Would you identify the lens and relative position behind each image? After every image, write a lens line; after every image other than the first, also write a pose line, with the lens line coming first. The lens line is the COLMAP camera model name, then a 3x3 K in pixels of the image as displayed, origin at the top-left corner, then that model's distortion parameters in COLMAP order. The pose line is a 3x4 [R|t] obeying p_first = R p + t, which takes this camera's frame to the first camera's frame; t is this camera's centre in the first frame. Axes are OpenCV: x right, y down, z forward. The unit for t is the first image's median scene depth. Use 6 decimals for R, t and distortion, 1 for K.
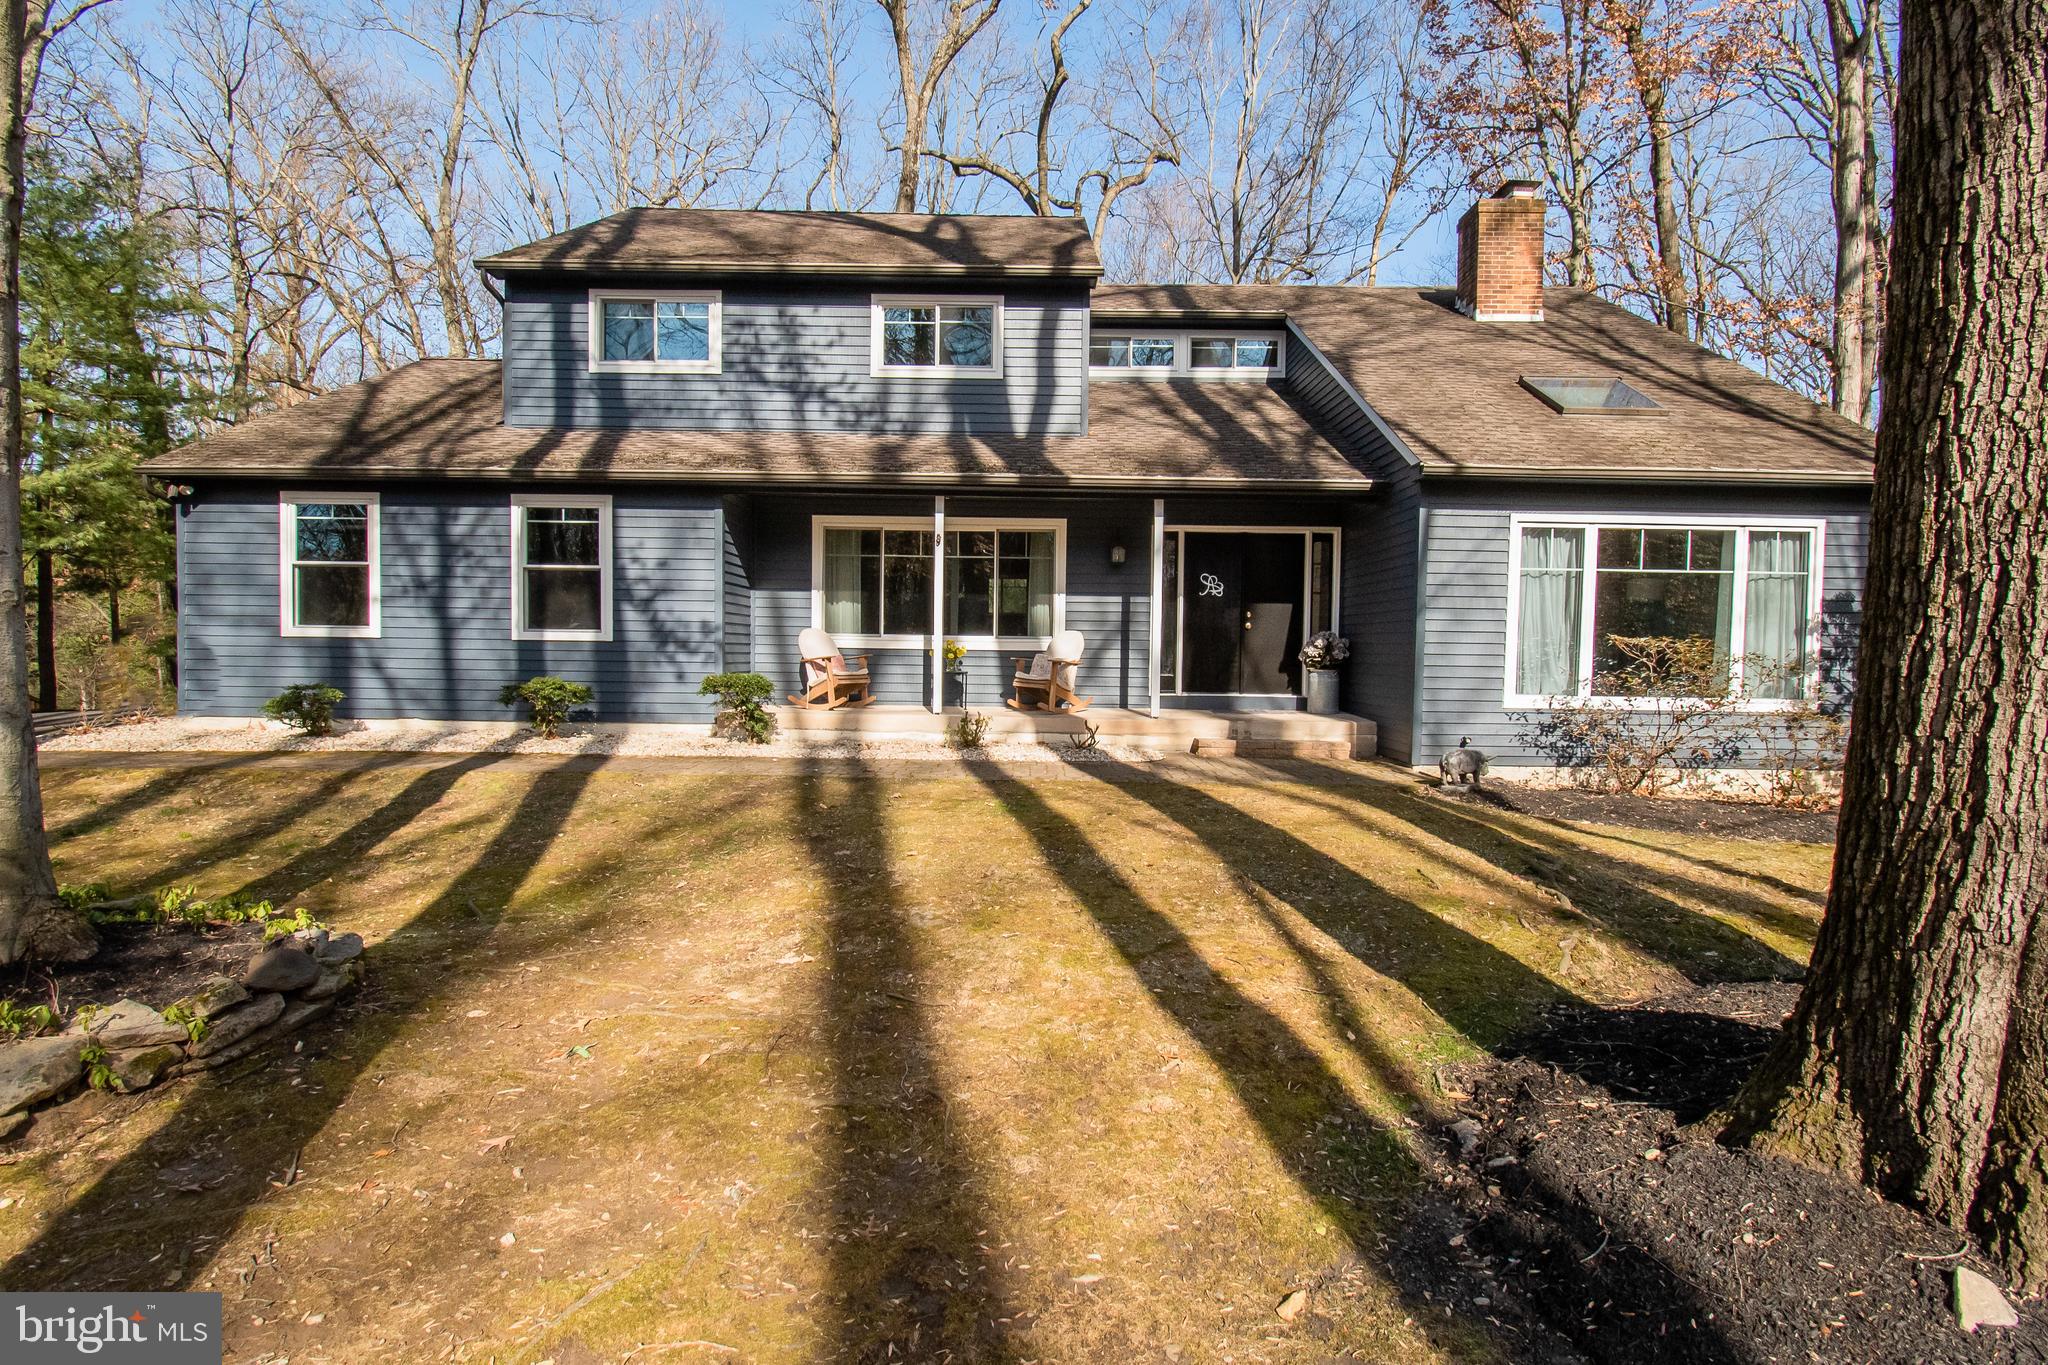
lens RADIAL K [[1030.0, 0, 1023.7], [0, 1030.0, 682.9], [0, 0, 1]] dist [0.001039, -0.000550]
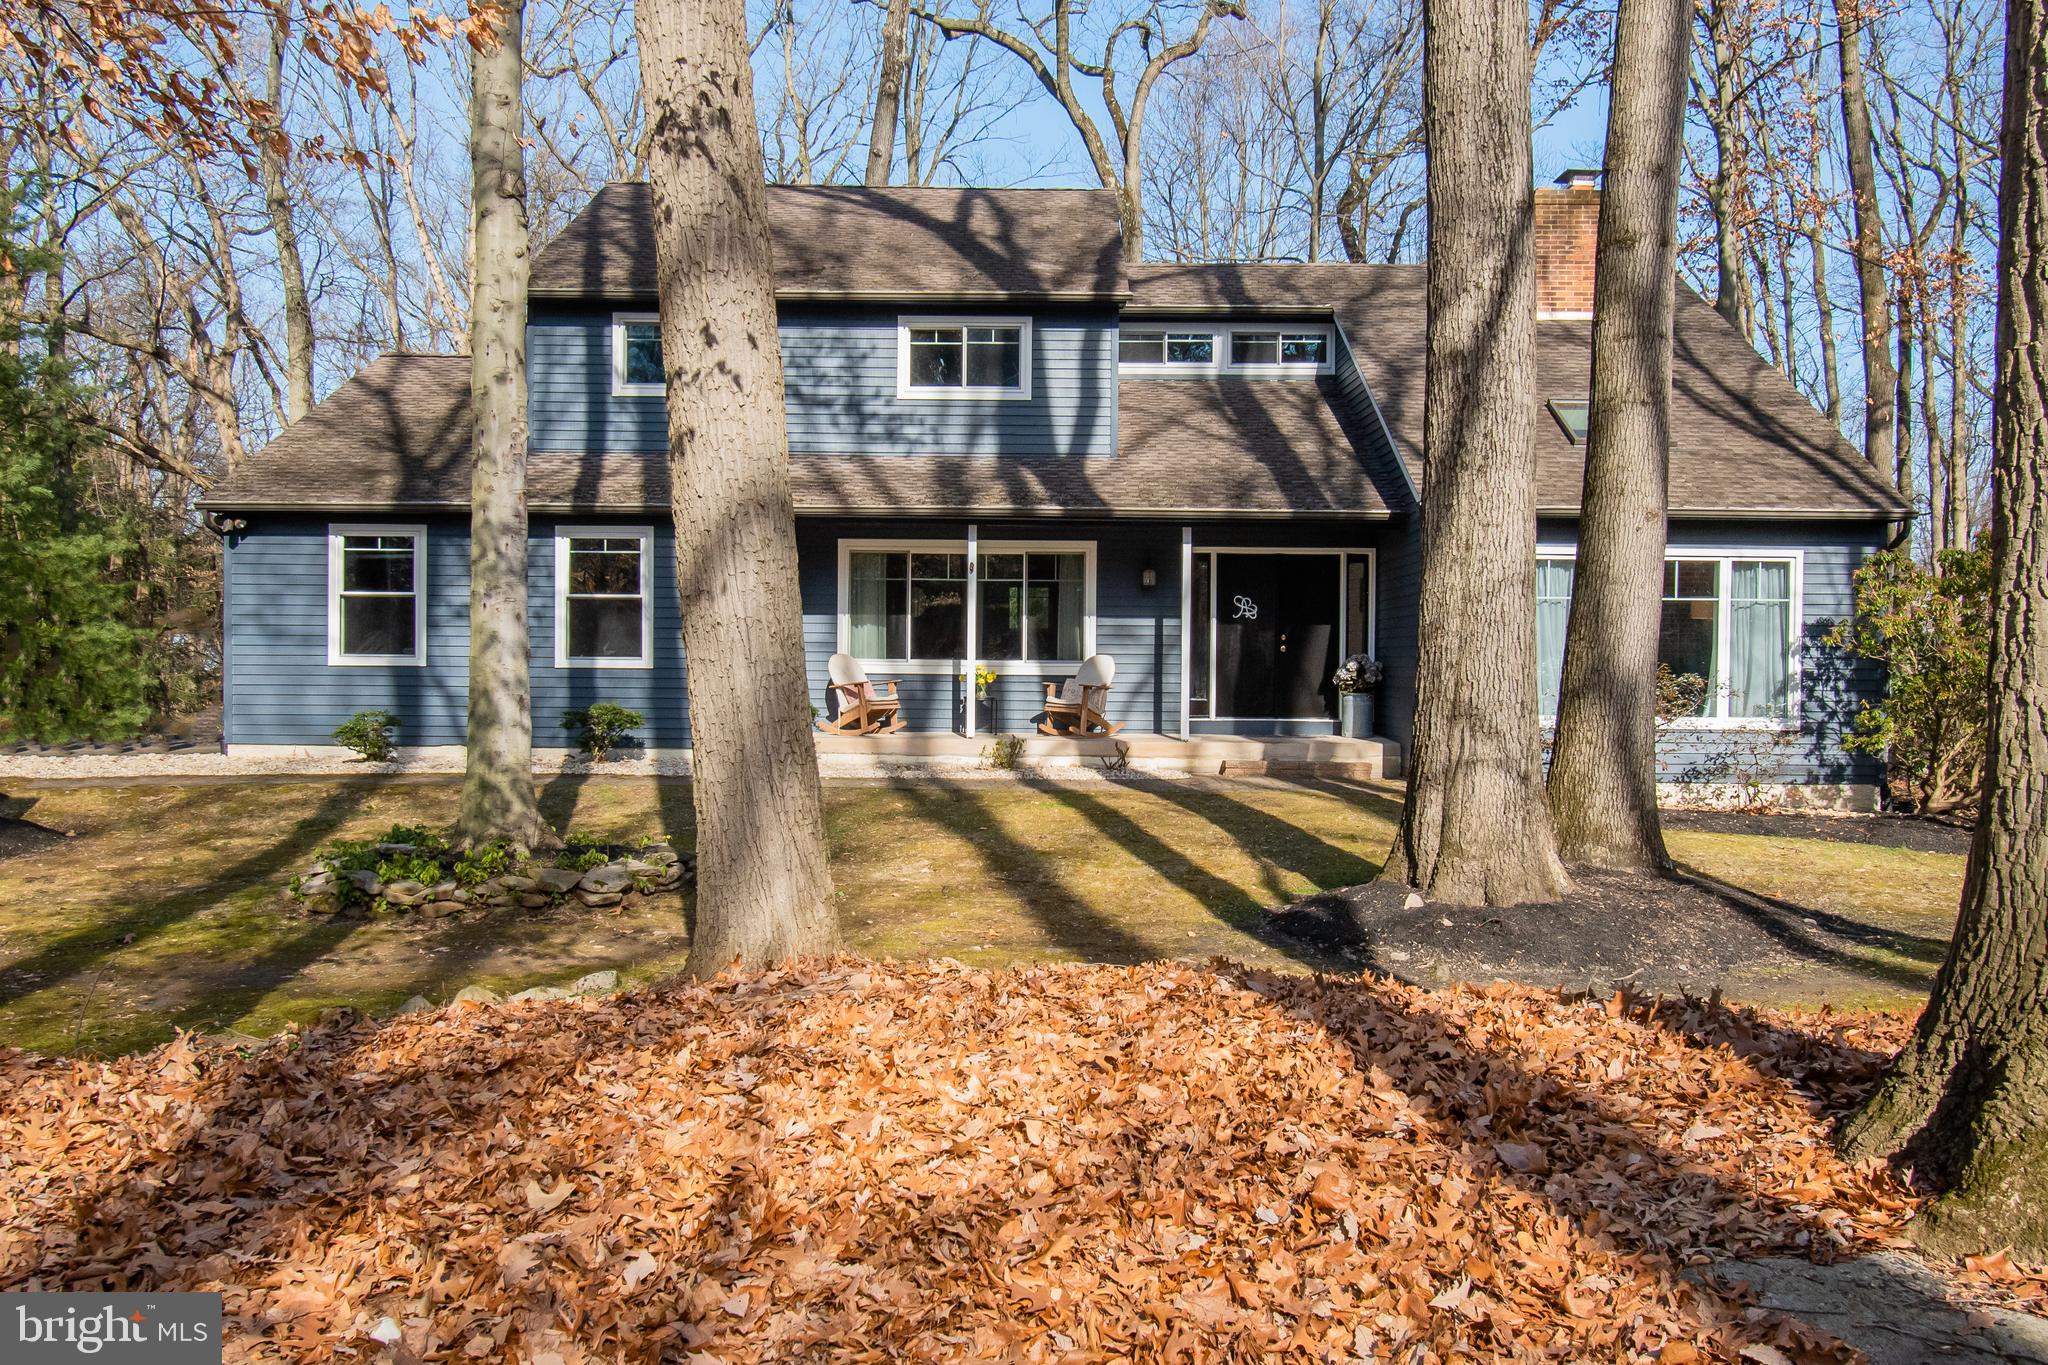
lens RADIAL K [[1745.2, 0, 1020.2], [0, 1745.2, 676.3], [0, 0, 1]] dist [-0.001353, 0.000791]
pose [[0.999983, -0.005324, -0.002577, -0.029533], [0.005251, 0.999600, -0.027804, 0.016724], [0.002724, 0.027790, 0.999610, -0.697533]]
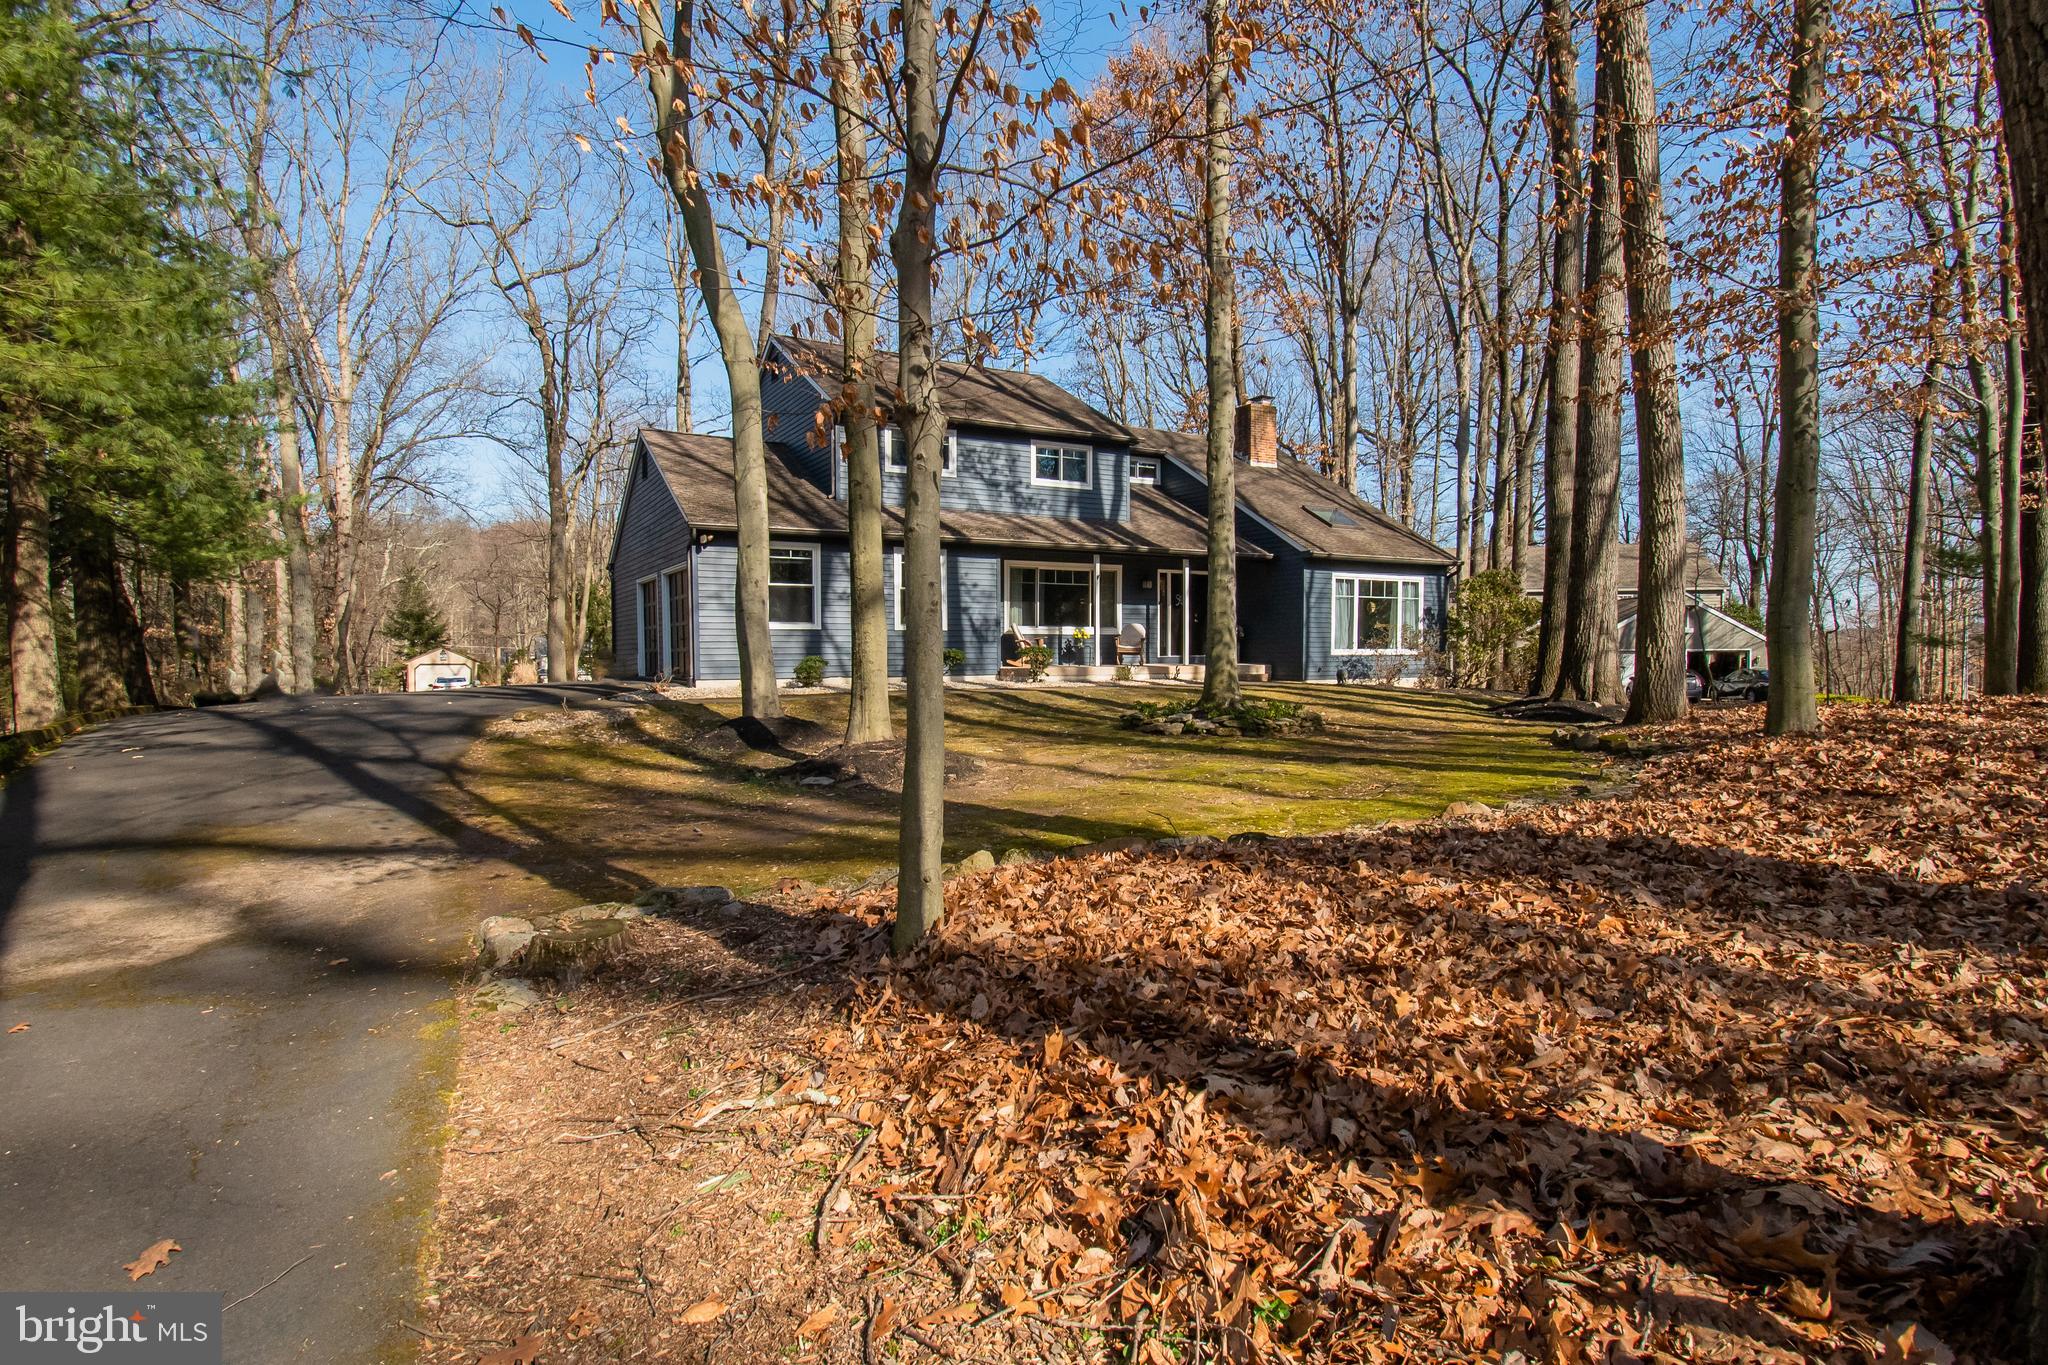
lens RADIAL K [[1052.0, 0, 1025.1], [0, 1052.0, 687.9], [0, 0, 1]] dist [0.000600, 0.000034]
pose [[0.869700, -0.033897, 0.492416, -1.143586], [0.031638, 0.999416, 0.012919, 0.039790], [-0.492566, 0.004344, 0.870264, -0.642977]]
